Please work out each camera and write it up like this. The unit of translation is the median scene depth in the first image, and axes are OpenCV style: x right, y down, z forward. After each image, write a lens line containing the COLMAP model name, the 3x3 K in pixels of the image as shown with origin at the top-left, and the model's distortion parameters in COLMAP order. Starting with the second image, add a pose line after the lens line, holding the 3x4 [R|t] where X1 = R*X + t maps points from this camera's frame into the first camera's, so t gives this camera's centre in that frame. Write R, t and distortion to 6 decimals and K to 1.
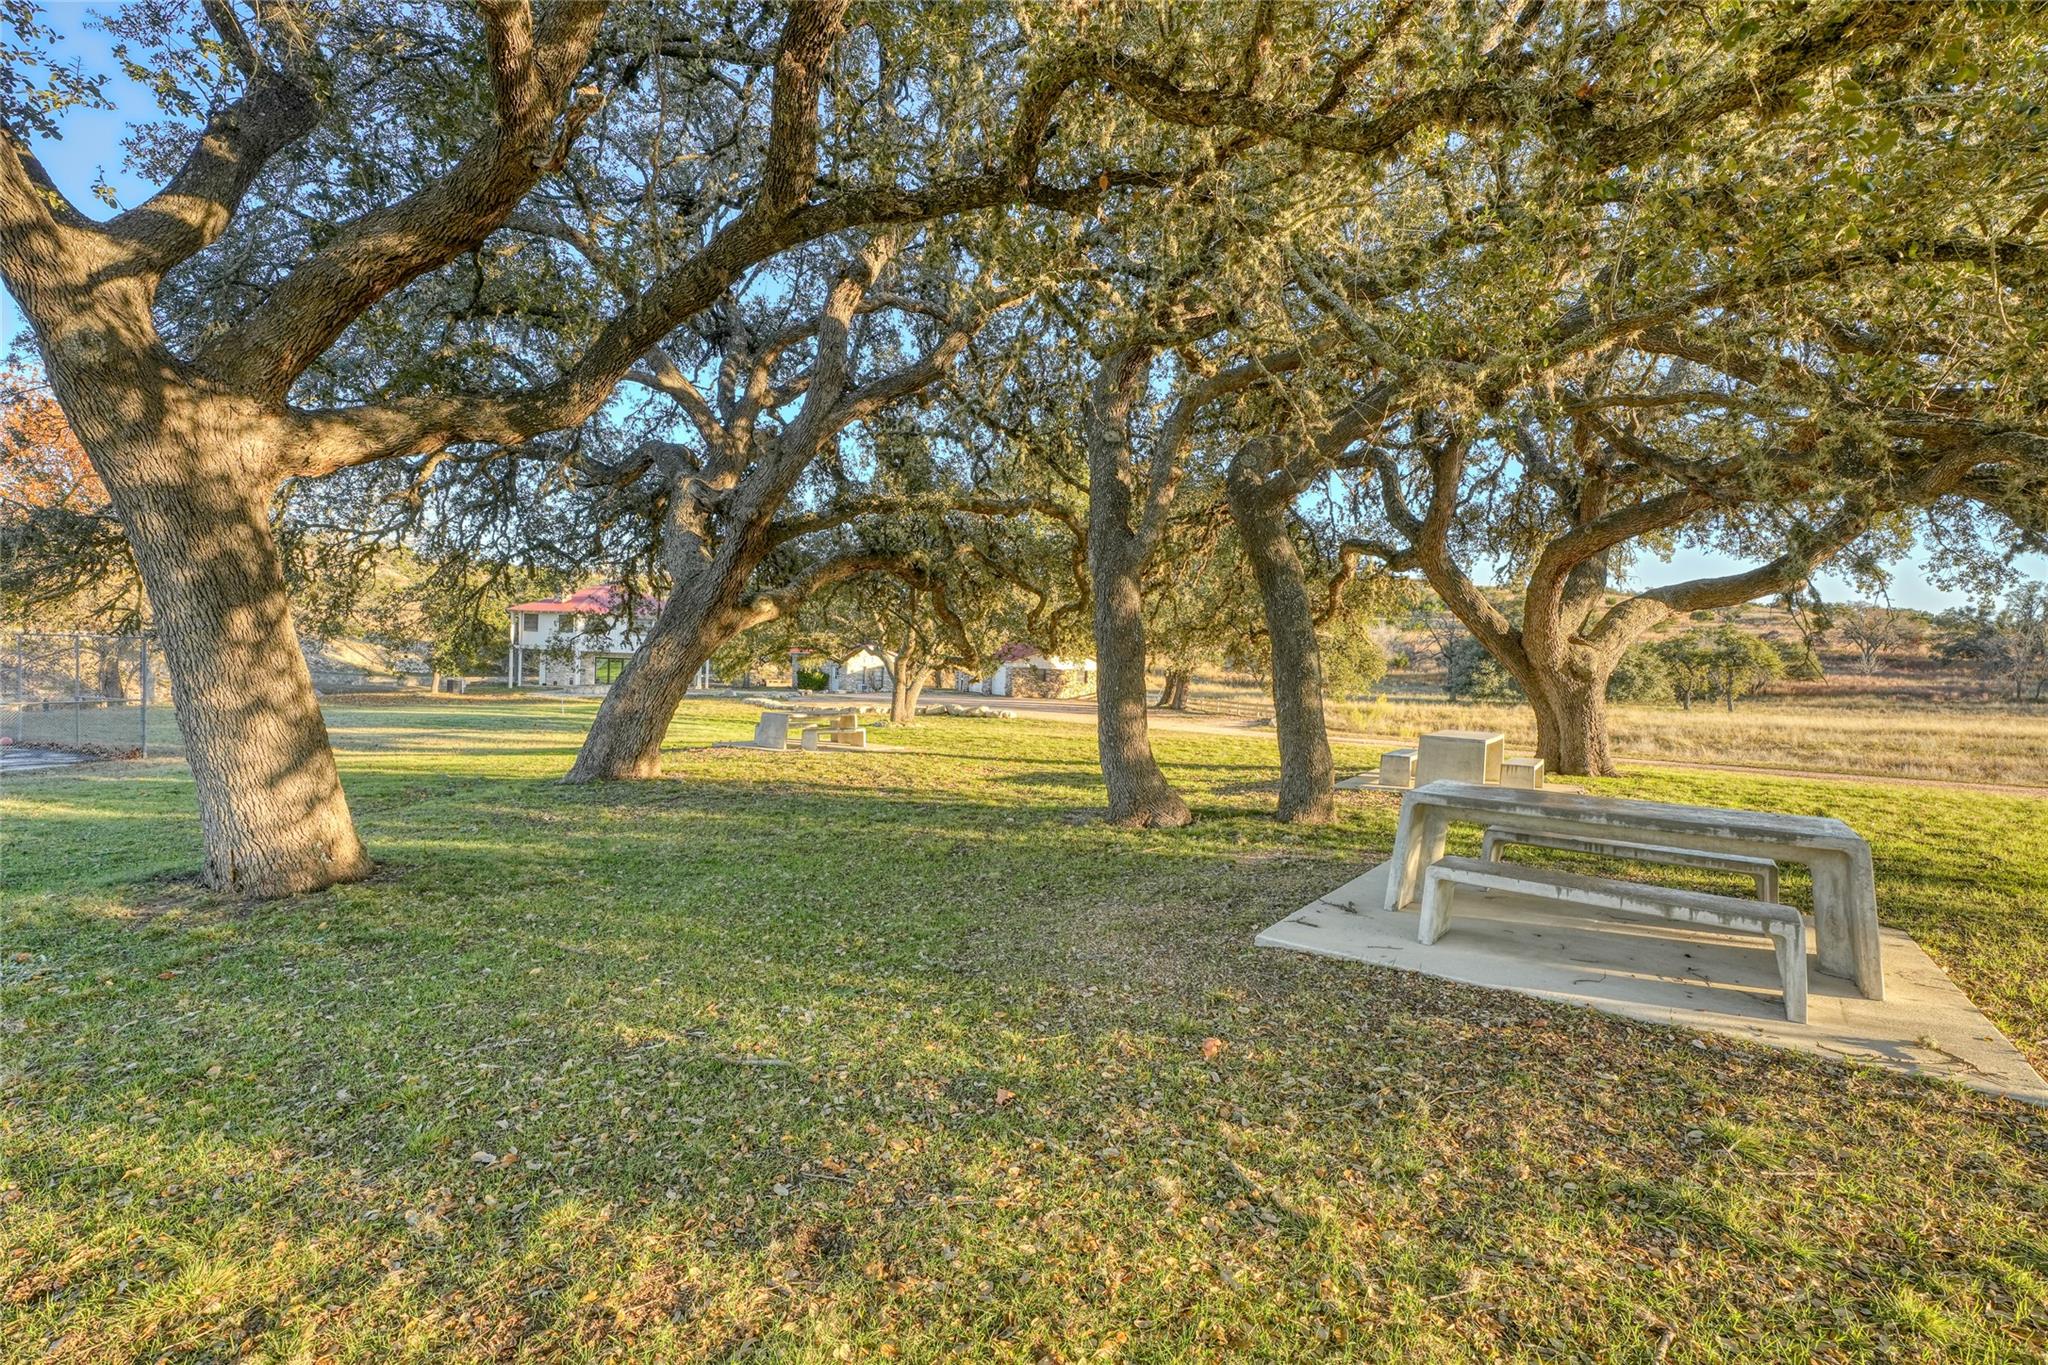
lens RADIAL K [[965.0, 0, 1024.0], [0, 965.0, 682.5], [0, 0, 1]] dist [-0.000664, 0.000092]
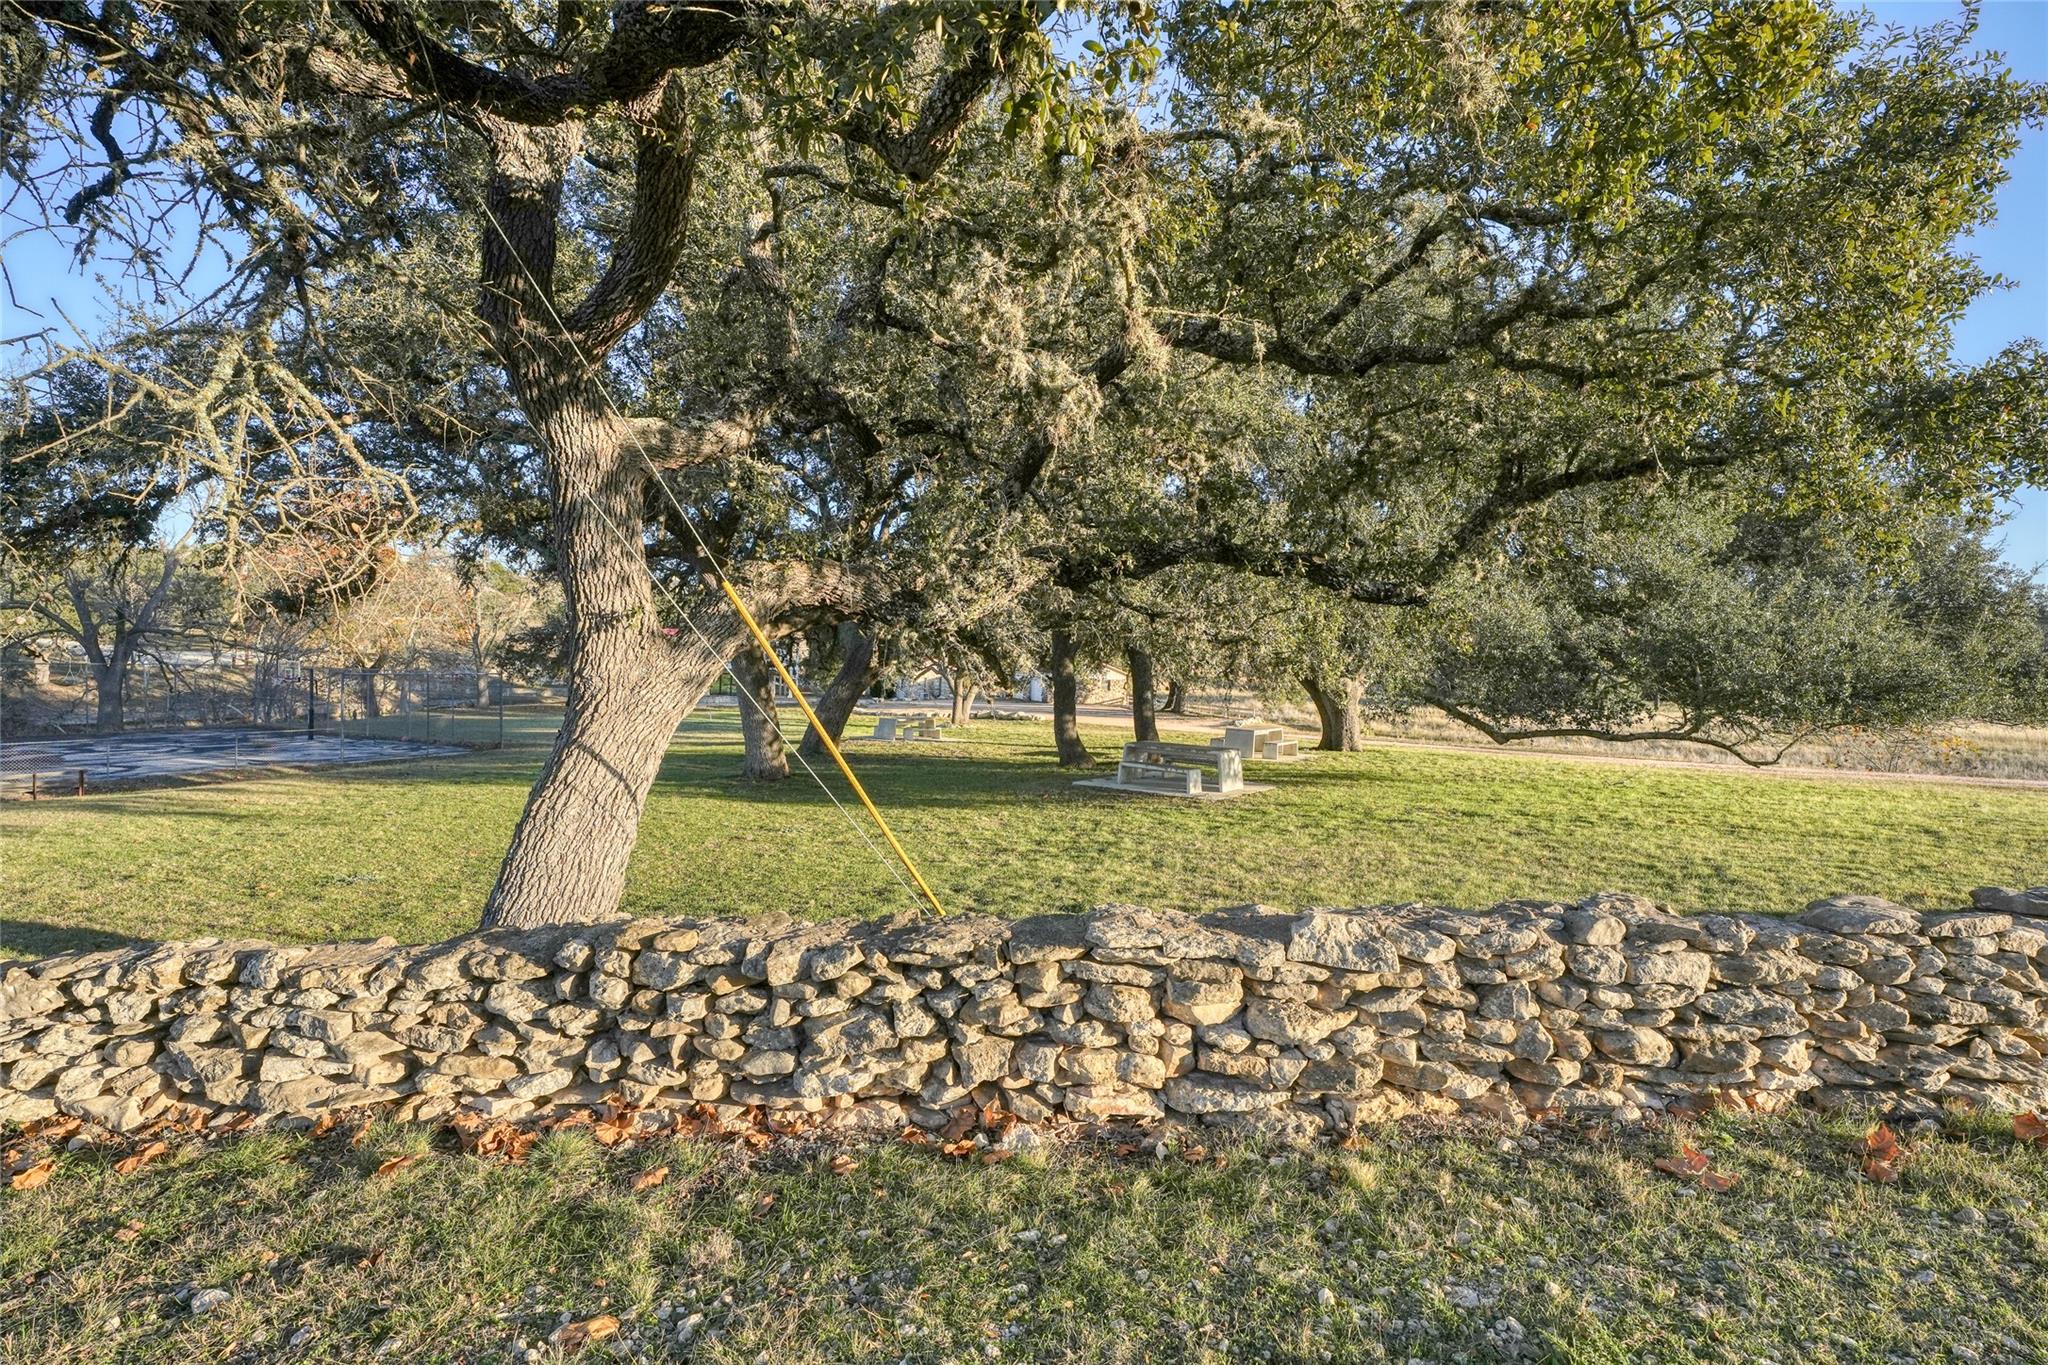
lens RADIAL K [[965.0, 0, 1024.0], [0, 965.0, 682.5], [0, 0, 1]] dist [-0.000664, 0.000092]
pose [[0.998690, -0.010205, -0.050135, 0.046438], [0.010110, 0.999947, -0.002142, -0.019572], [0.050154, 0.001632, 0.998740, -0.512483]]
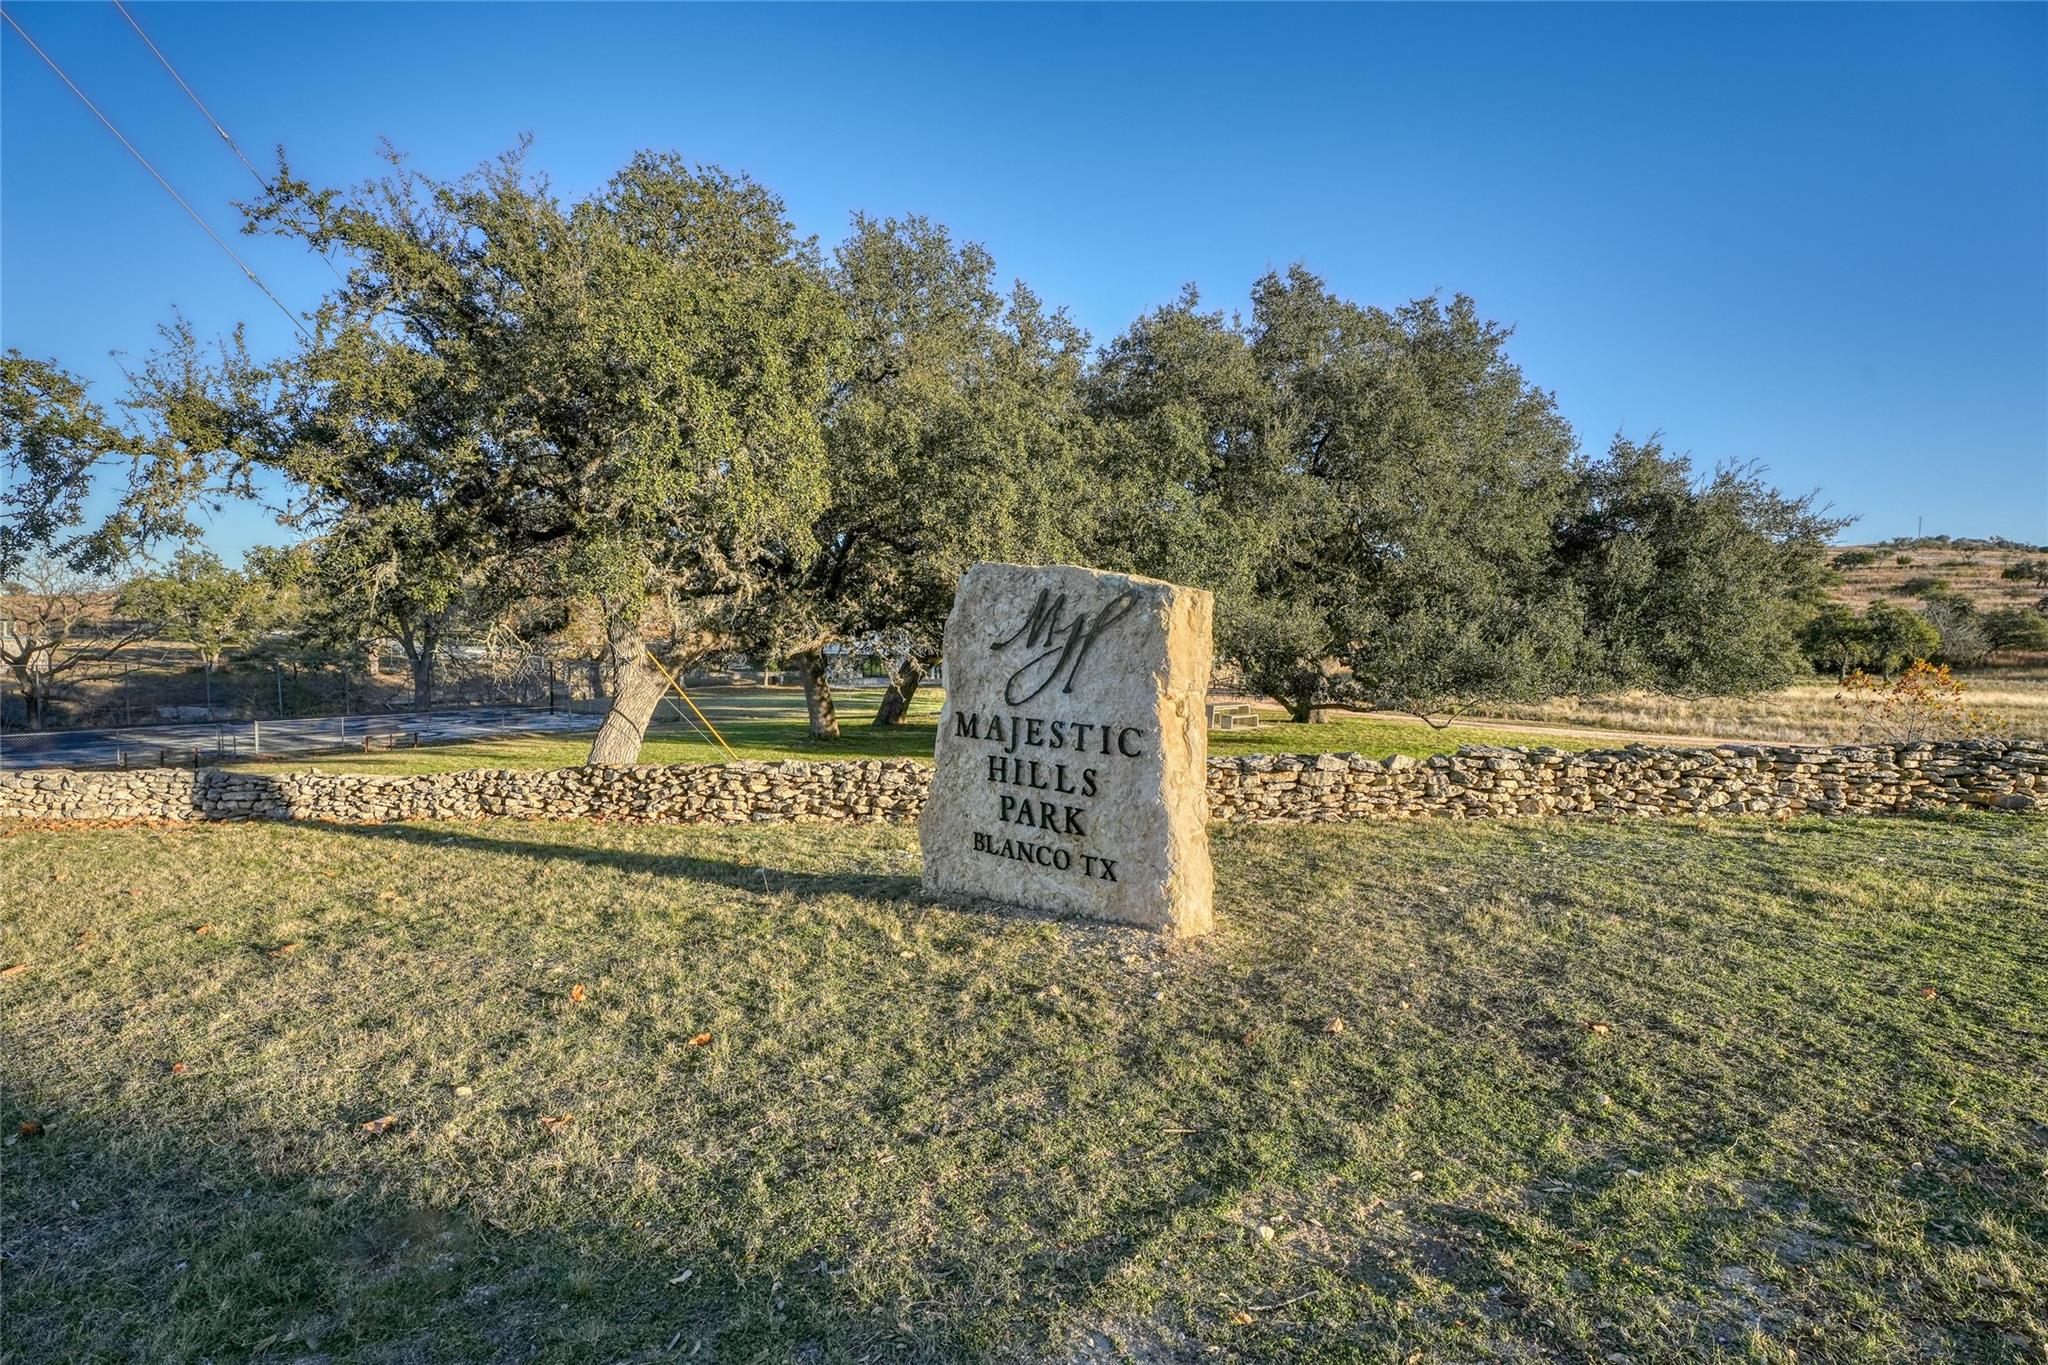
lens RADIAL K [[965.0, 0, 1024.0], [0, 965.0, 682.5], [0, 0, 1]] dist [-0.000664, 0.000092]
pose [[0.970971, -0.014811, -0.238738, 0.300329], [0.019569, 0.999654, 0.017572, -0.028169], [0.238395, -0.021734, 0.970925, -0.788269]]
